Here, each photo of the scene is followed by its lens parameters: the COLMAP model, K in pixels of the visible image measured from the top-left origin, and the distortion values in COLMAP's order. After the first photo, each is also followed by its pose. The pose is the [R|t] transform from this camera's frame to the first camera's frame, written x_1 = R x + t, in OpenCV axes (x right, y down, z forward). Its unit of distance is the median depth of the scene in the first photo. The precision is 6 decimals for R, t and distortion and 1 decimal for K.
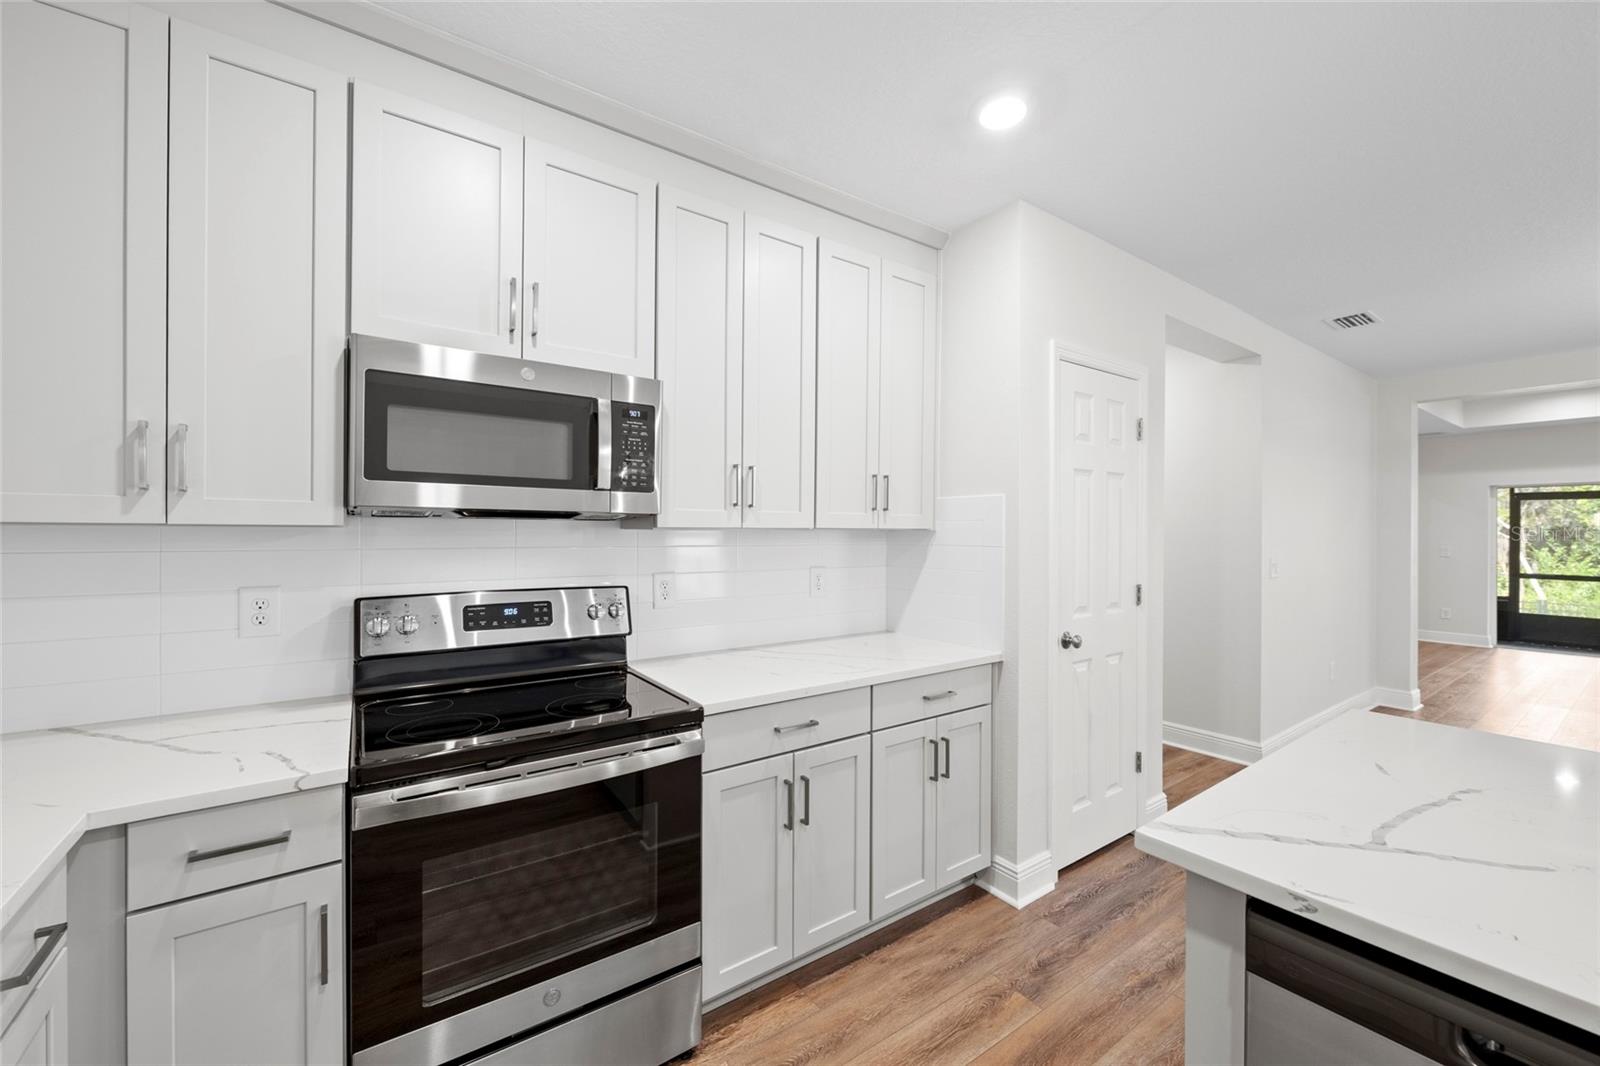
lens RADIAL K [[634.0, 0, 797.3], [0, 634.0, 527.5], [0, 0, 1]] dist [-0.000569, -0.000041]
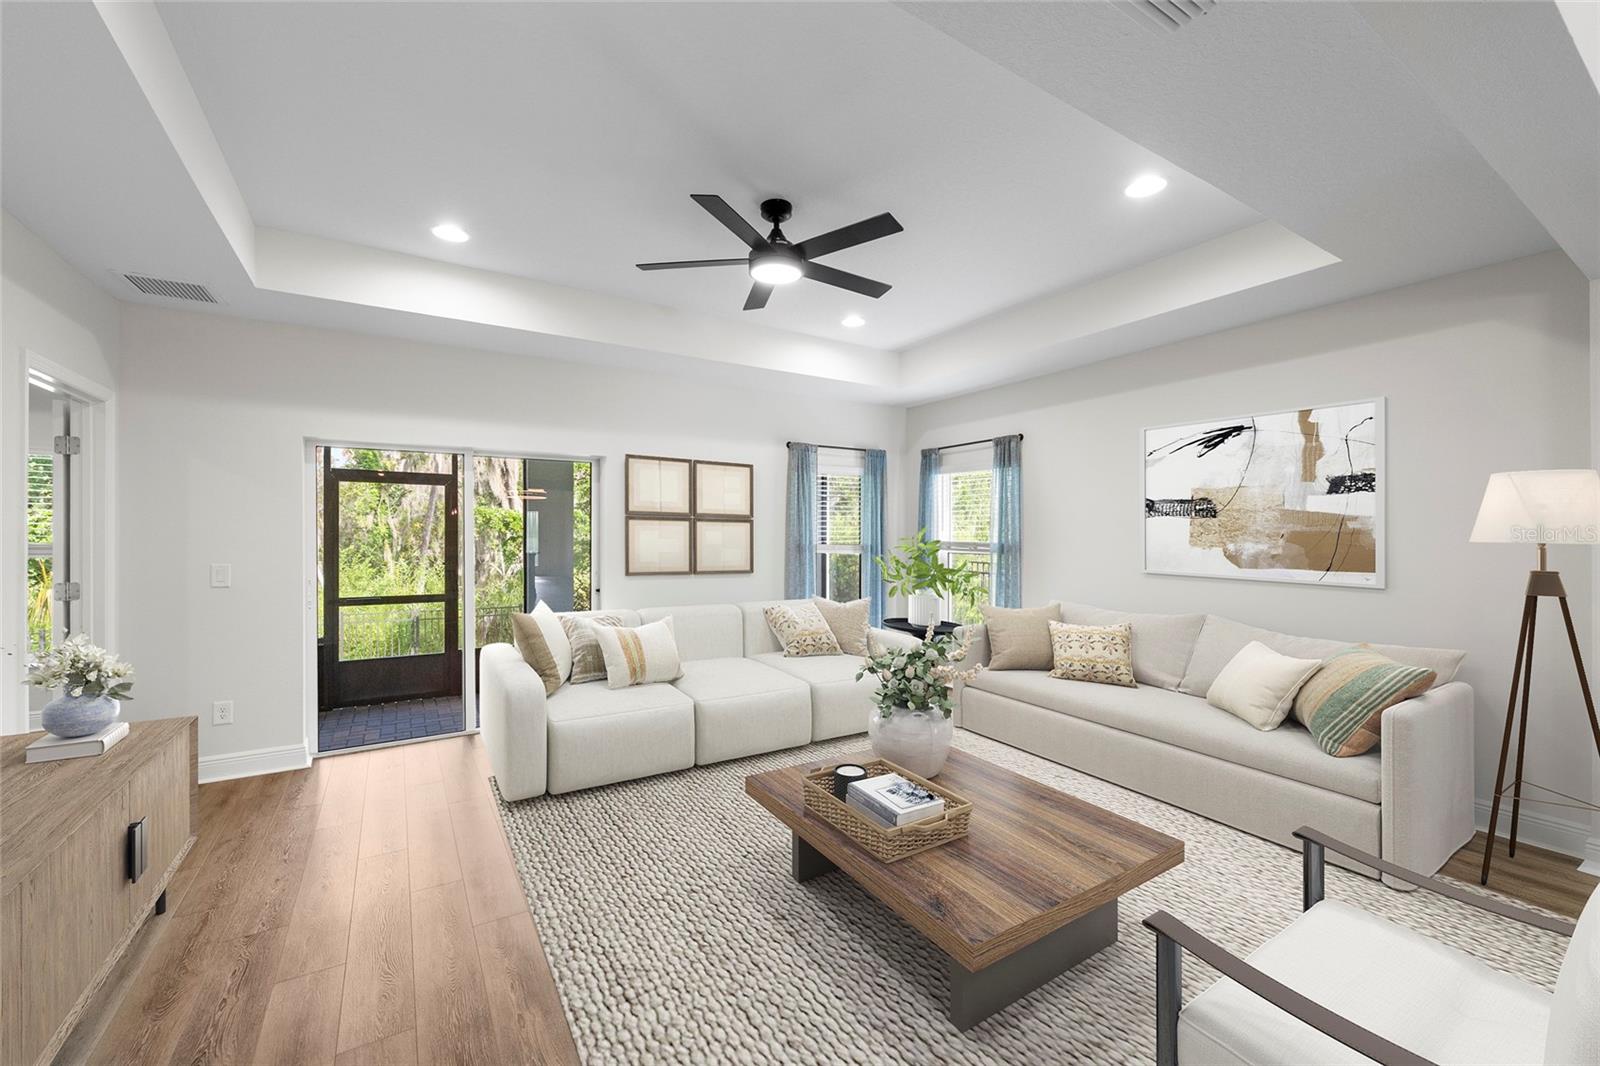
lens RADIAL K [[634.0, 0, 801.5], [0, 634.0, 538.7], [0, 0, 1]] dist [-0.000569, -0.000041]
pose [[0.050000, -0.004176, 0.998741, 0.545942], [0.007387, 0.999965, 0.003811, 0.014854], [-0.998722, 0.007187, 0.050029, 0.518088]]
